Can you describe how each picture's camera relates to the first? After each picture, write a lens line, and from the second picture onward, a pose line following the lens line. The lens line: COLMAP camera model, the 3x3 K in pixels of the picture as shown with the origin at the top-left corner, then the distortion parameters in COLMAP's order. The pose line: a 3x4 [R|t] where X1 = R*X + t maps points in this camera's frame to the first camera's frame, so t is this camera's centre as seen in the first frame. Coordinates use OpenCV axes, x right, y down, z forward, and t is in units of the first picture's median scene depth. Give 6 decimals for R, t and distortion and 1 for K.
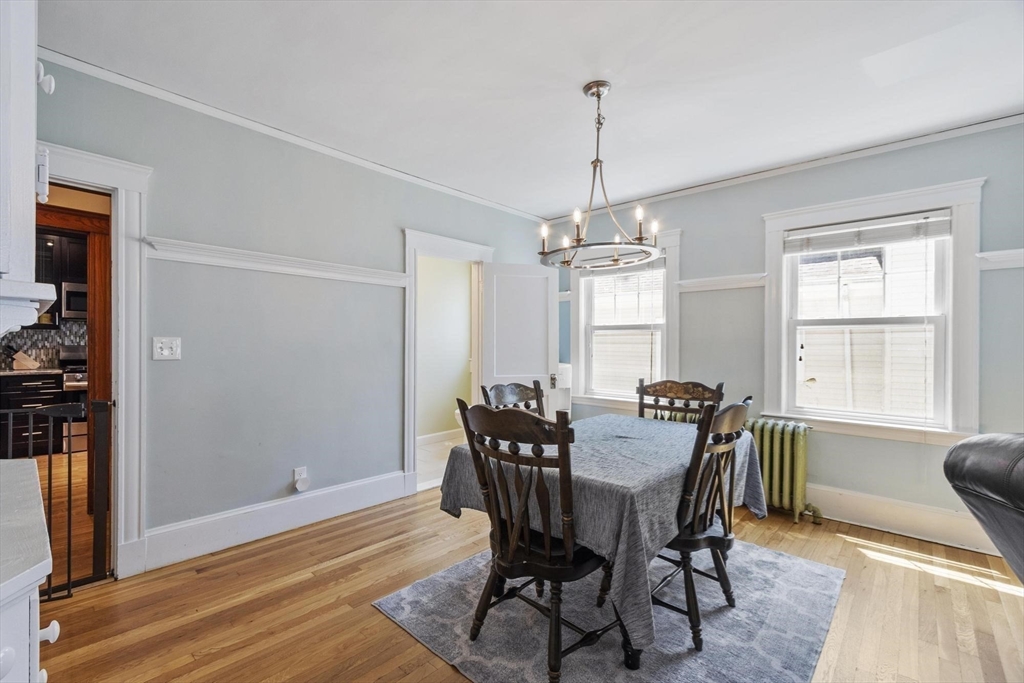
lens RADIAL K [[445.9, 0, 484.9], [0, 445.9, 344.5], [0, 0, 1]] dist [0.002473, 0.000570]
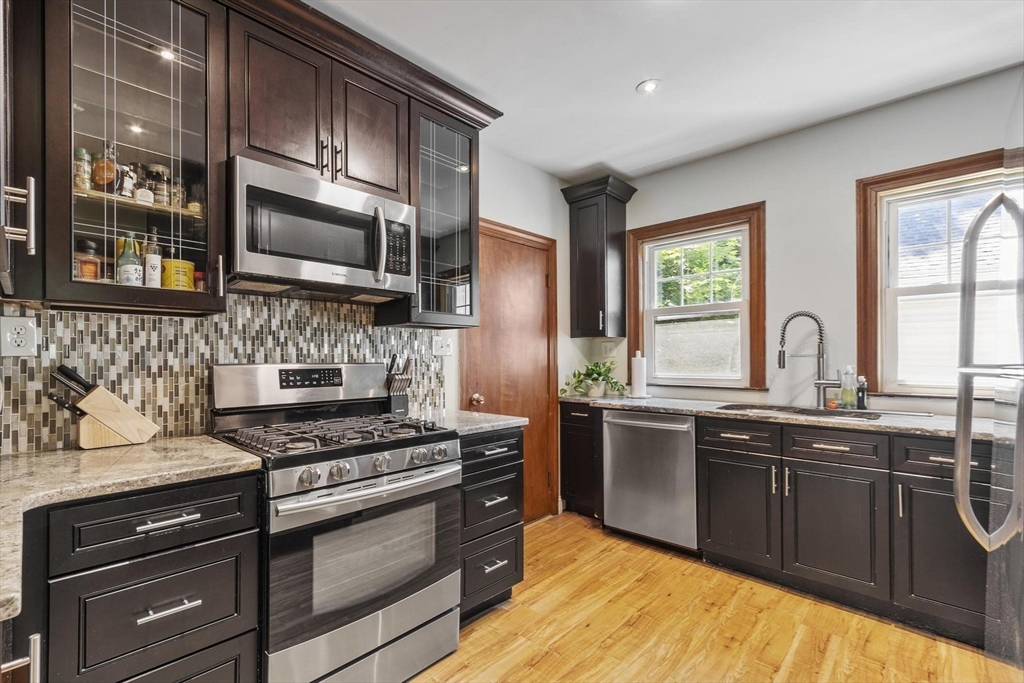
lens RADIAL K [[452.2, 0, 486.8], [0, 452.2, 356.8], [0, 0, 1]] dist [0.000982, 0.000207]
pose [[0.999869, -0.008558, -0.013746, -0.760076], [0.008489, 0.999951, -0.005104, -0.000260], [0.013789, 0.004987, 0.999892, 0.686927]]
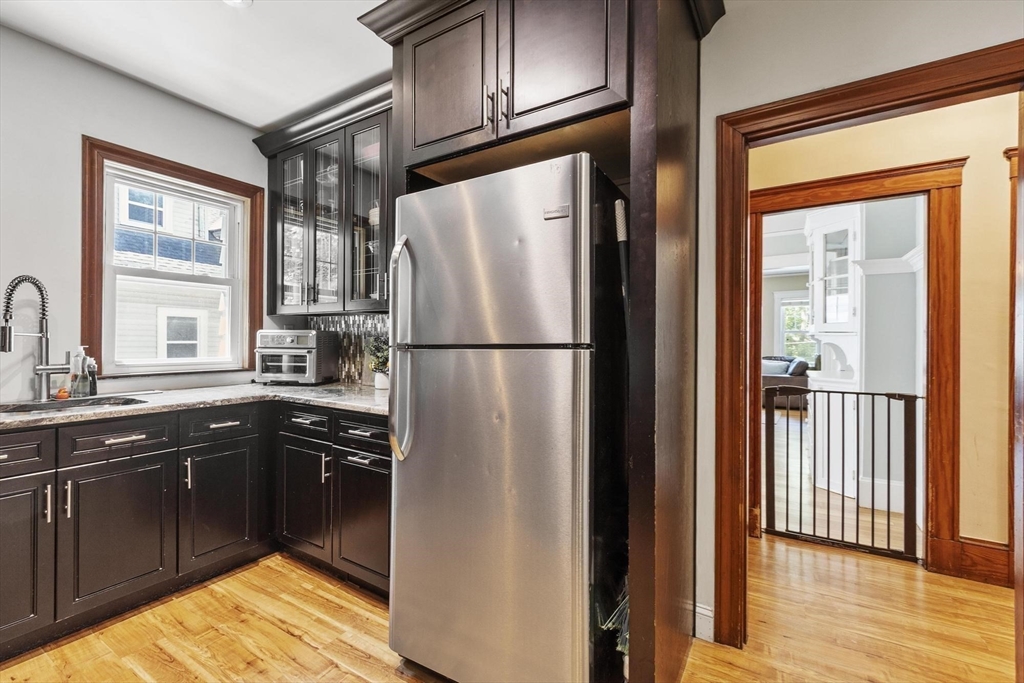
lens RADIAL K [[458.4, 0, 485.3], [0, 458.4, 339.0], [0, 0, 1]] dist [0.002493, 0.000085]
pose [[-0.191888, -0.004846, 0.981405, -0.867677], [-0.005183, 0.999979, 0.003924, -0.000612], [-0.981403, -0.004334, -0.191909, 0.891348]]
